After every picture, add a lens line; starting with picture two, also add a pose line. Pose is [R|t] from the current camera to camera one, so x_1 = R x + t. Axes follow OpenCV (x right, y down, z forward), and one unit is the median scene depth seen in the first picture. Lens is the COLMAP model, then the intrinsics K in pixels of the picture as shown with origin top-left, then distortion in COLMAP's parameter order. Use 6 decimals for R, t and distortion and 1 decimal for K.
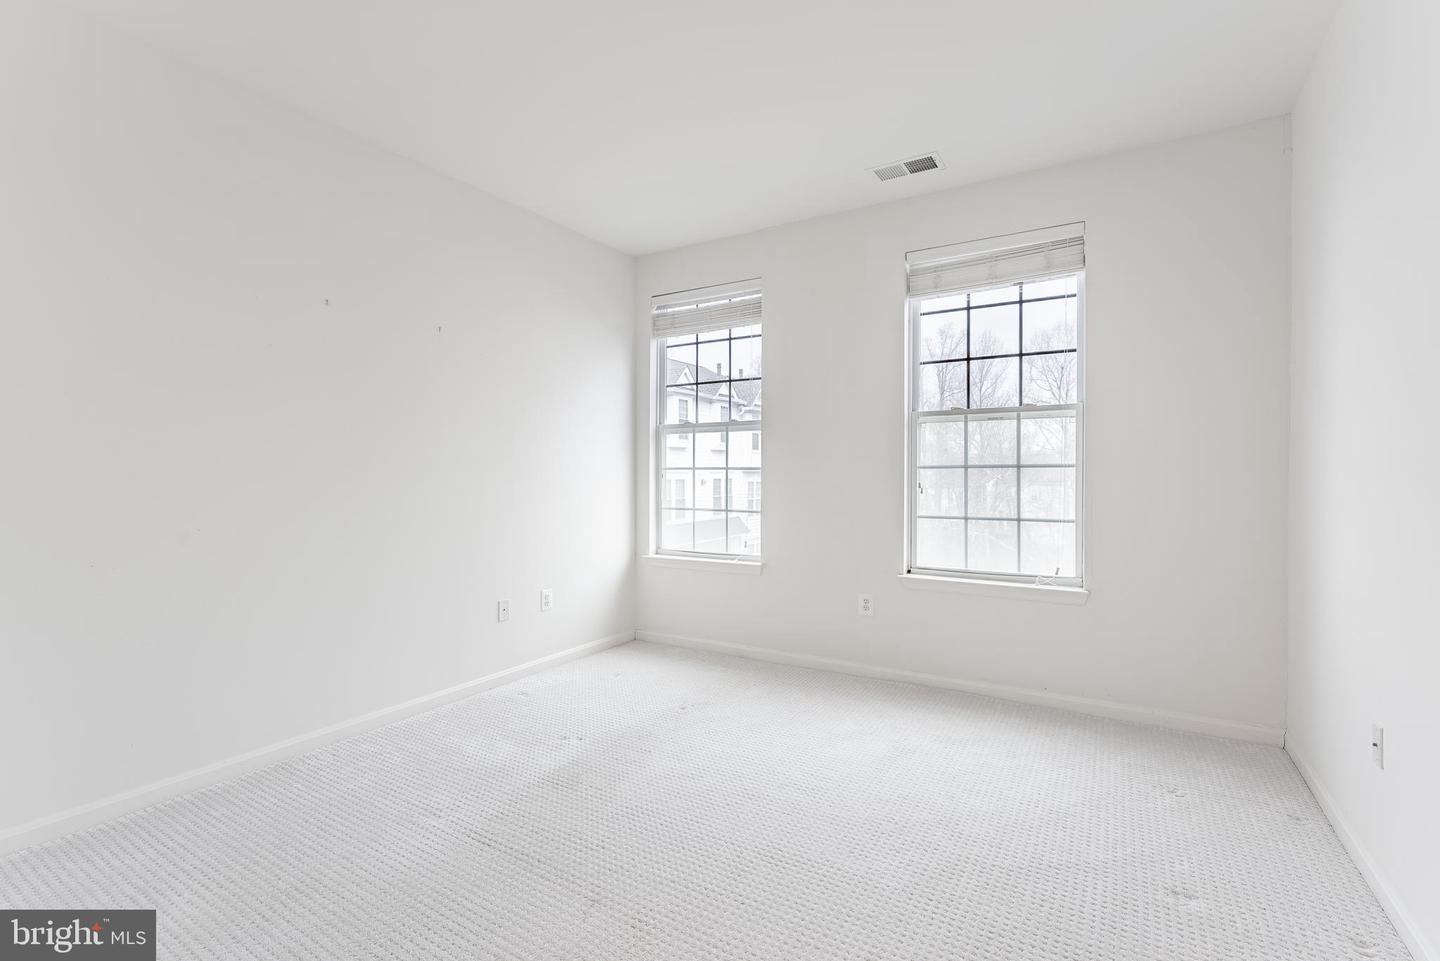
lens RADIAL K [[620.9, 0, 712.0], [0, 620.9, 474.8], [0, 0, 1]] dist [-0.005136, 0.000288]
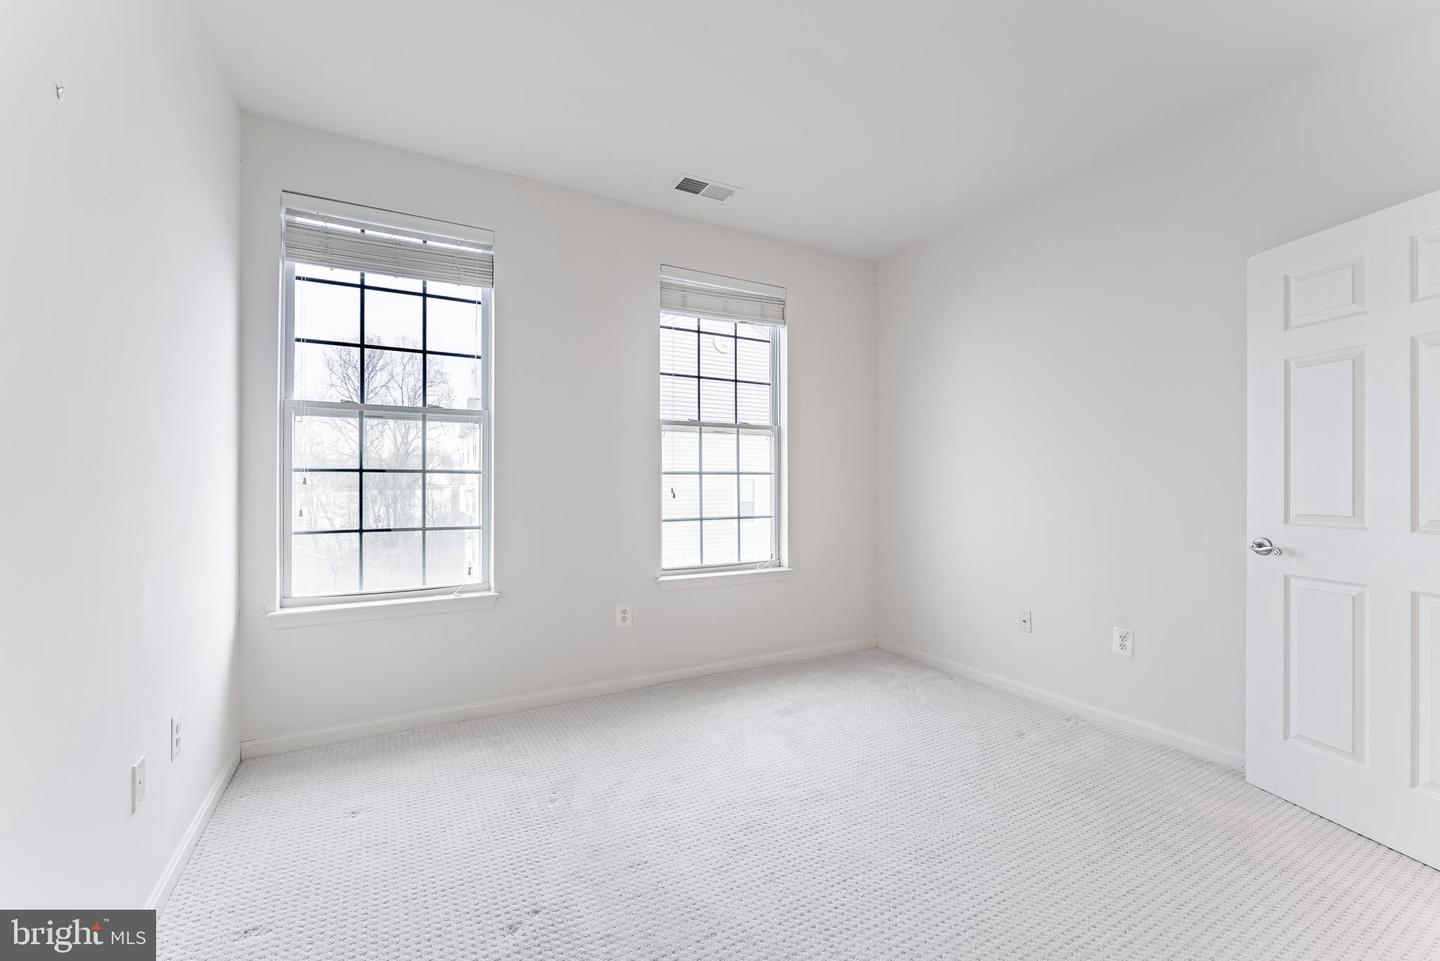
lens RADIAL K [[682.9, 0, 720.6], [0, 682.9, 474.2], [0, 0, 1]] dist [-0.002912, -0.000385]
pose [[0.455928, 0.009925, 0.889961, -0.638077], [-0.000691, 0.999941, -0.010798, 0.001919], [-0.890016, 0.004308, 0.455908, 0.391681]]
